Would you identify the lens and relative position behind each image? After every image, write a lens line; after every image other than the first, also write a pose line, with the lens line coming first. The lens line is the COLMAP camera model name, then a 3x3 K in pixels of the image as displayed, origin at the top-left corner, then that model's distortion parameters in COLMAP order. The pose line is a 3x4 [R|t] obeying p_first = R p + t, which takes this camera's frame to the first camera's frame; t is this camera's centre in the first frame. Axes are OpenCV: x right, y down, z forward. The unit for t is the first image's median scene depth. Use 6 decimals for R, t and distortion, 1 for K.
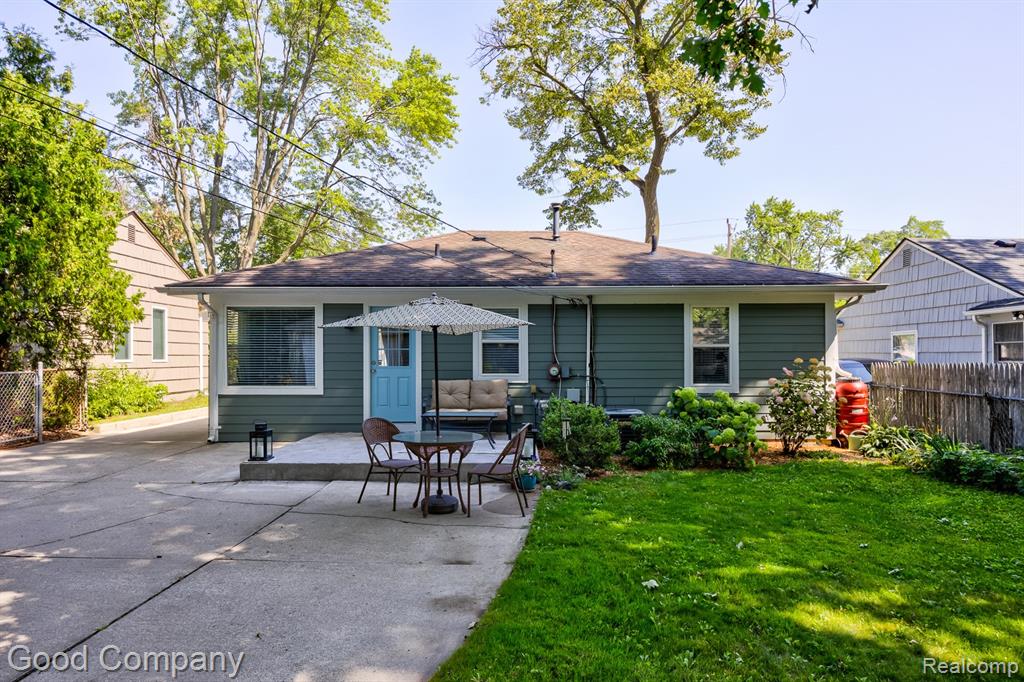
lens RADIAL K [[593.2, 0, 510.0], [0, 593.2, 350.7], [0, 0, 1]] dist [-0.010529, -0.000863]
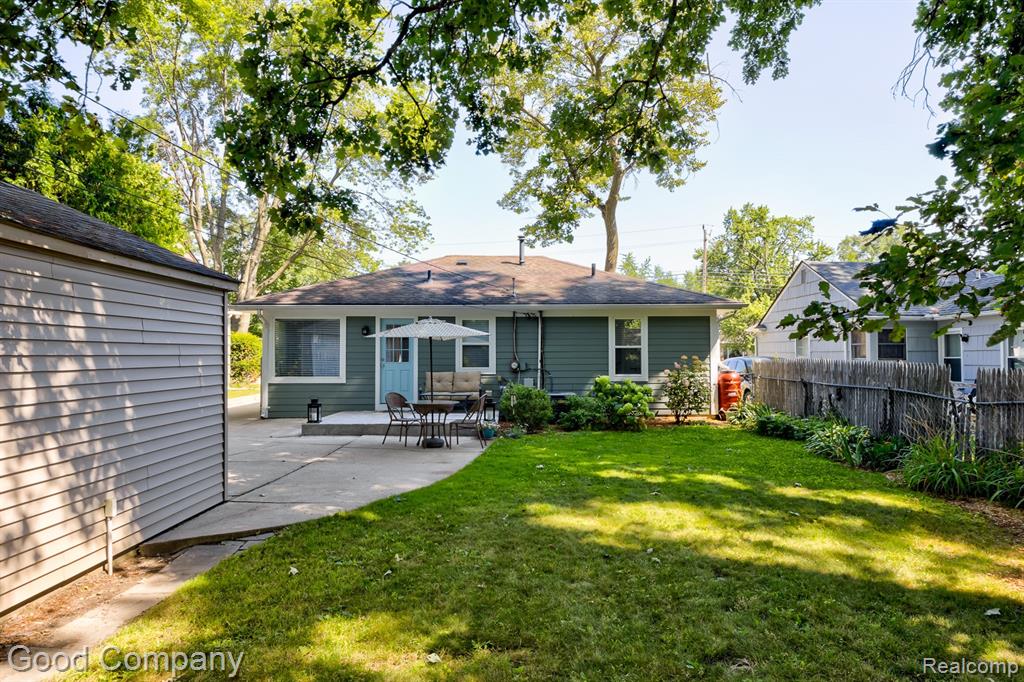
lens RADIAL K [[634.6, 0, 515.7], [0, 634.6, 332.0], [0, 0, 1]] dist [-0.014951, -0.001983]
pose [[0.999764, -0.000357, 0.021728, 0.044325], [0.001003, 0.999557, -0.029733, 0.000186], [-0.021708, 0.029748, 0.999322, -0.472775]]
